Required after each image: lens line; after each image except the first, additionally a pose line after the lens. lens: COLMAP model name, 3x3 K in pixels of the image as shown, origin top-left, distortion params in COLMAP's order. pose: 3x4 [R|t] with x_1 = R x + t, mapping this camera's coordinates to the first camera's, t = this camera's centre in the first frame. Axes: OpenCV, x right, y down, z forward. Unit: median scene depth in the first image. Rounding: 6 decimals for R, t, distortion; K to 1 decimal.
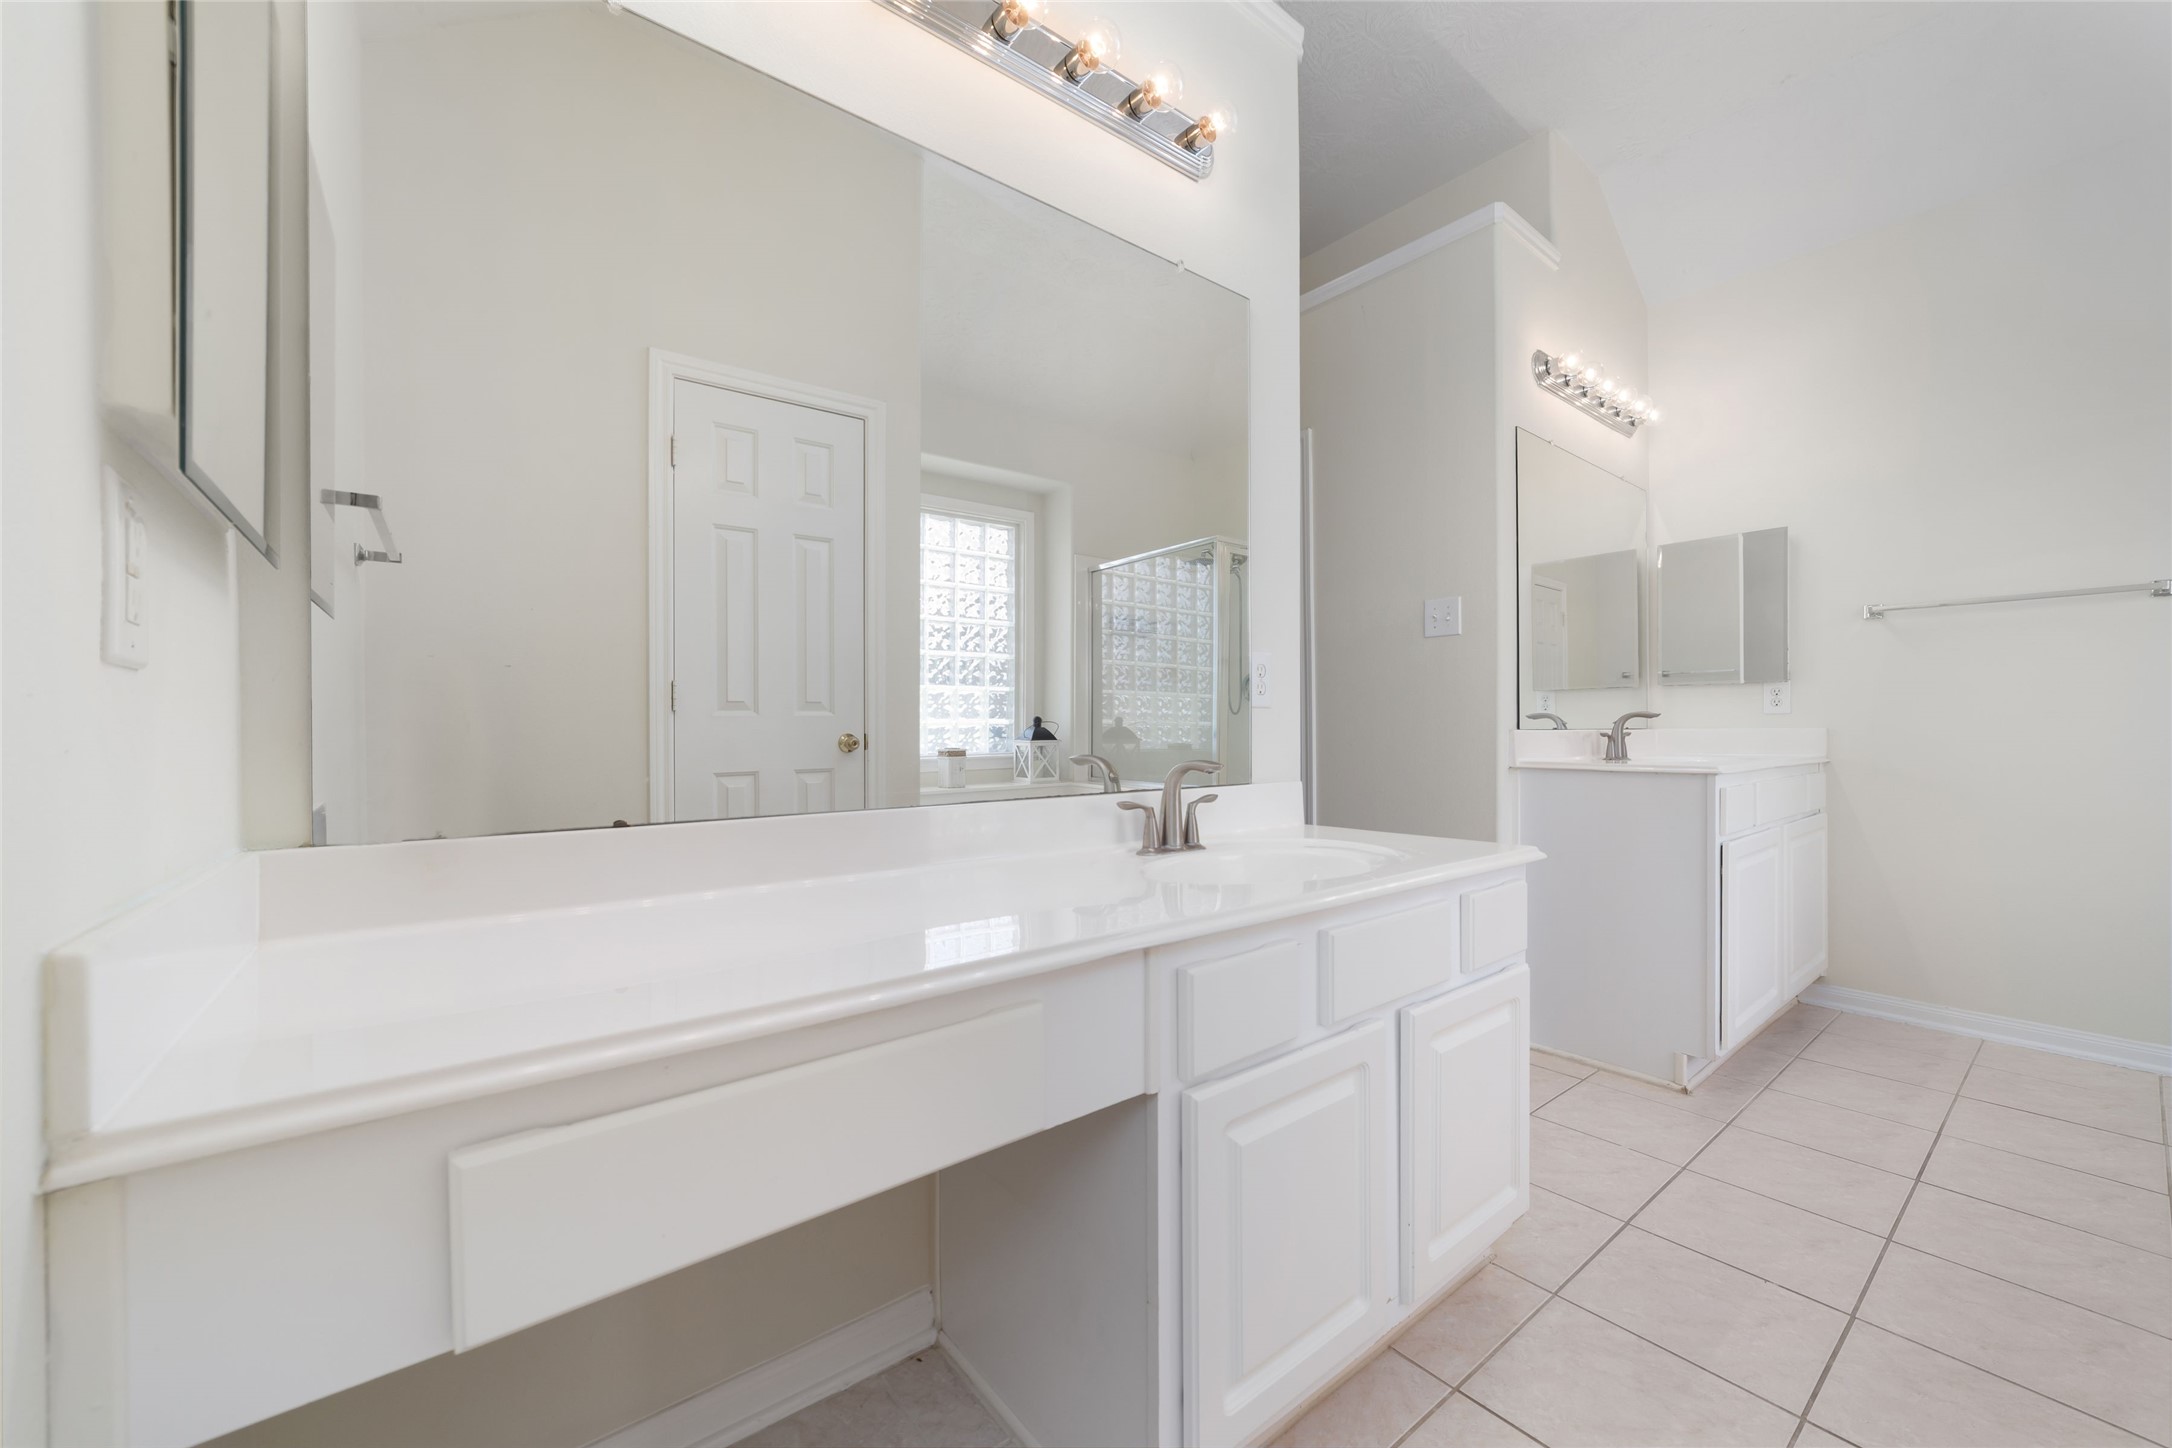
lens RADIAL K [[832.3, 0, 1083.1], [0, 832.3, 729.3], [0, 0, 1]] dist [-0.026248, 0.010593]
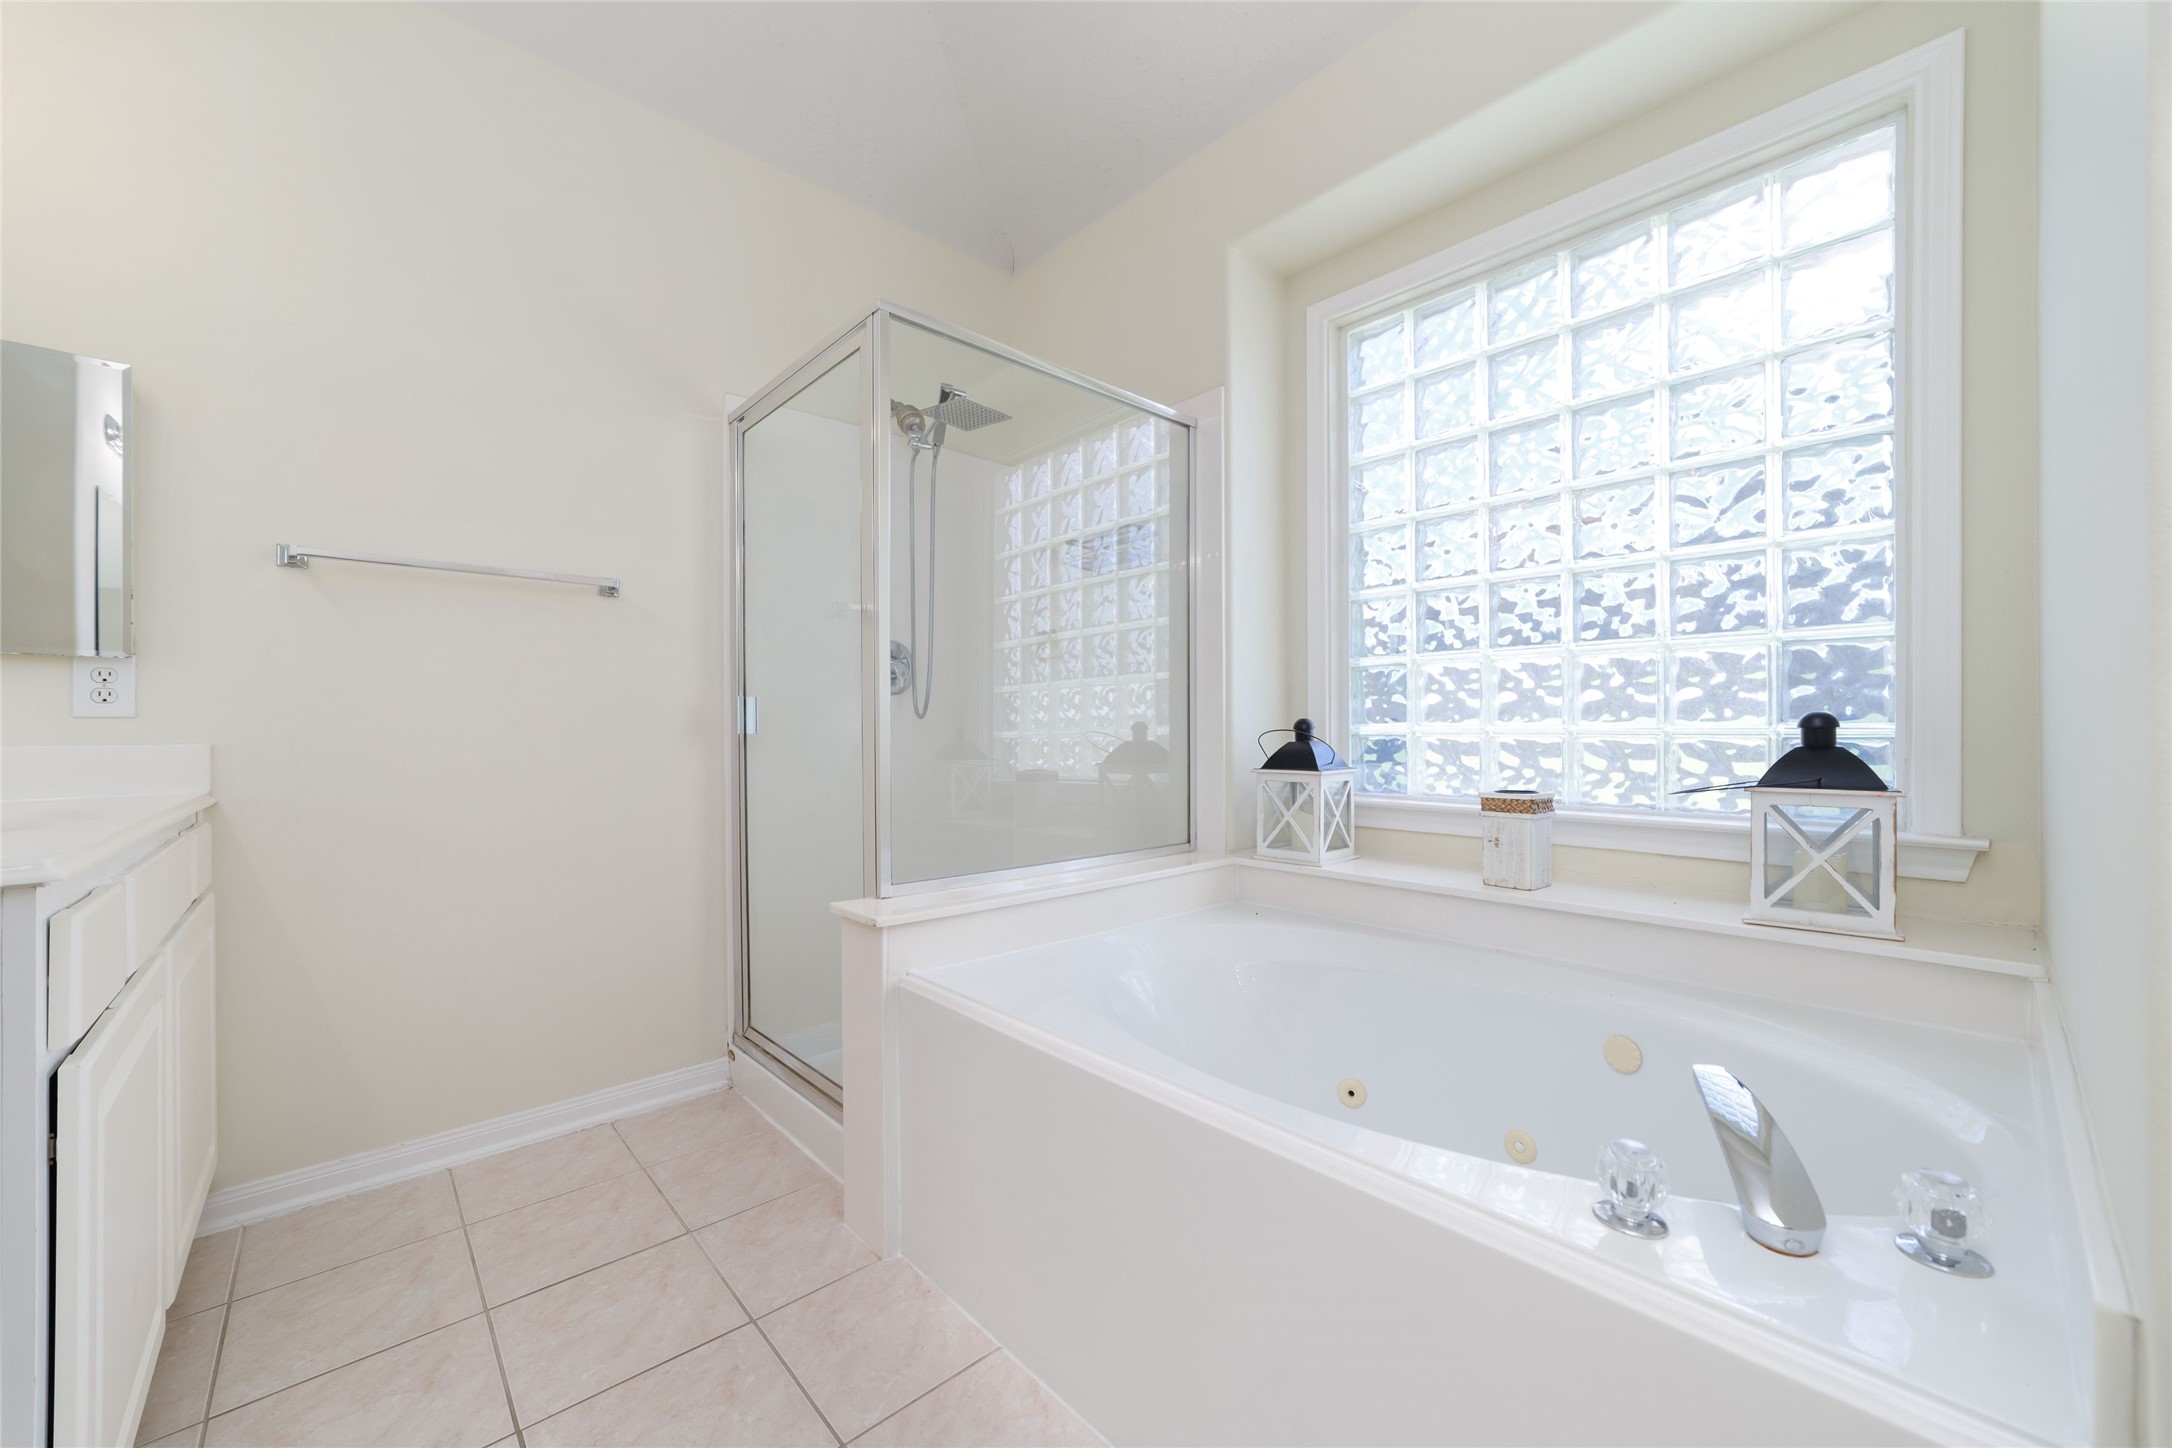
lens RADIAL K [[832.3, 0, 1083.1], [0, 832.3, 729.3], [0, 0, 1]] dist [-0.026248, 0.010593]
pose [[-0.075835, 0.003023, 0.997116, 0.304723], [0.007476, 0.999969, -0.002463, -0.006173], [-0.997092, 0.007268, -0.075855, 0.455854]]
